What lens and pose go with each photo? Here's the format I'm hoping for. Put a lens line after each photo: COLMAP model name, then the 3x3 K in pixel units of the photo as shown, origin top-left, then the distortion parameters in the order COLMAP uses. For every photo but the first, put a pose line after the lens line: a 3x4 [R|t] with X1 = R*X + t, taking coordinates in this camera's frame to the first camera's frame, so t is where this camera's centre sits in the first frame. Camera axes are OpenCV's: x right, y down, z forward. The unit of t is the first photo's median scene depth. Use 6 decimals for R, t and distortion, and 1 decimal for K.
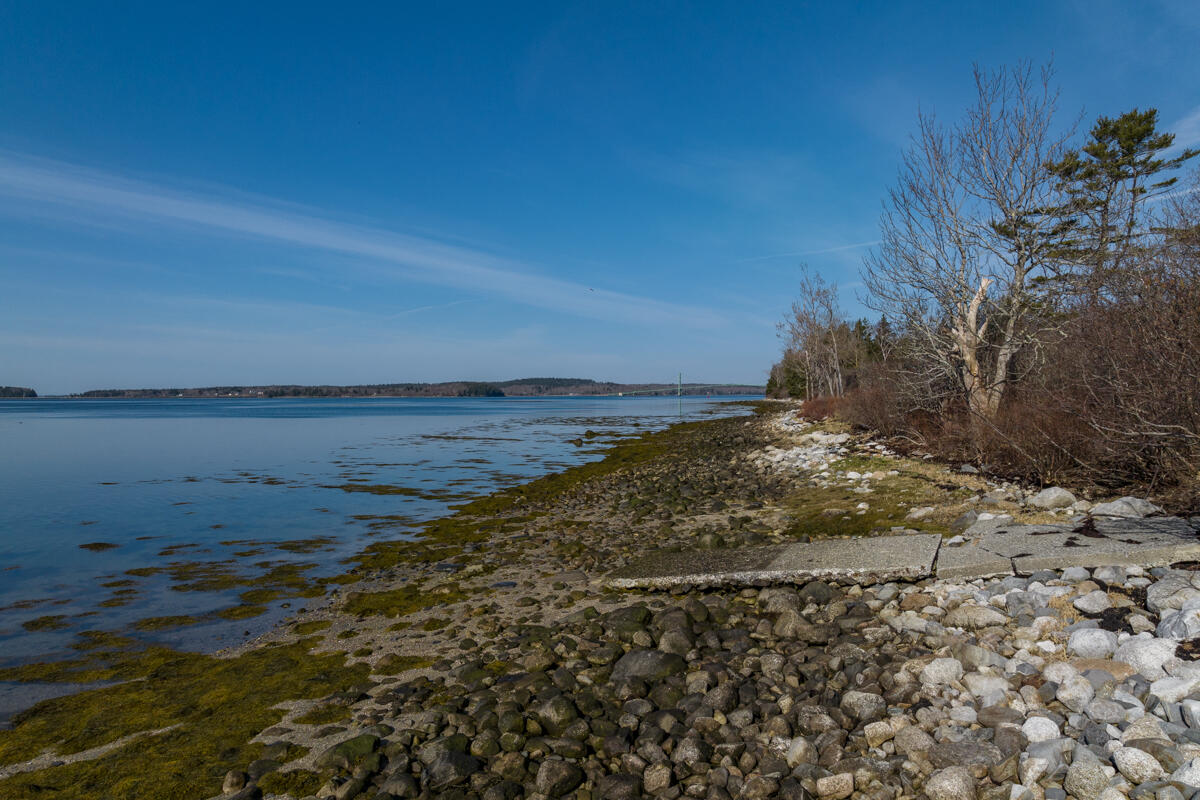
lens RADIAL K [[829.4, 0, 600.0], [0, 829.4, 400.0], [0, 0, 1]] dist [-0.017465, -0.001583]
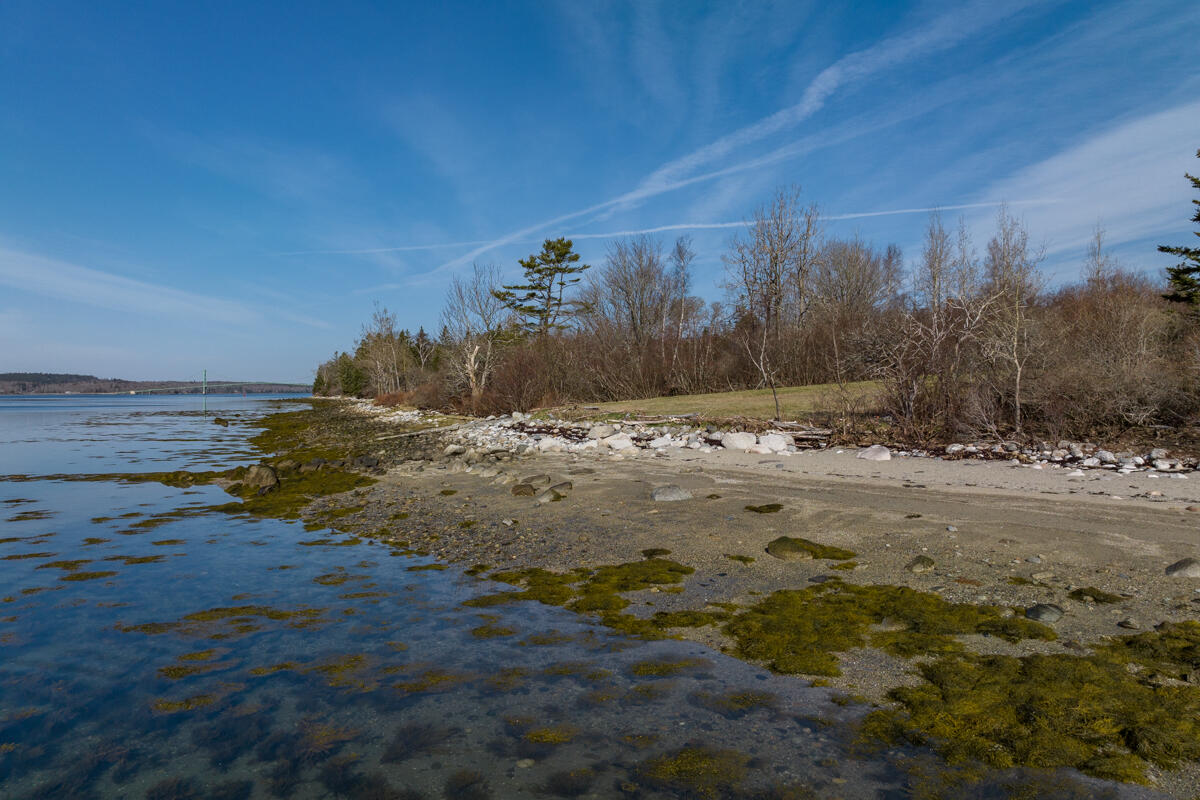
lens RADIAL K [[829.4, 0, 600.0], [0, 829.4, 400.0], [0, 0, 1]] dist [-0.017465, -0.001583]
pose [[0.852790, -0.002032, 0.522250, -0.241515], [0.001367, 0.999998, 0.001658, 0.009309], [-0.522252, -0.000700, 0.852791, -0.605925]]
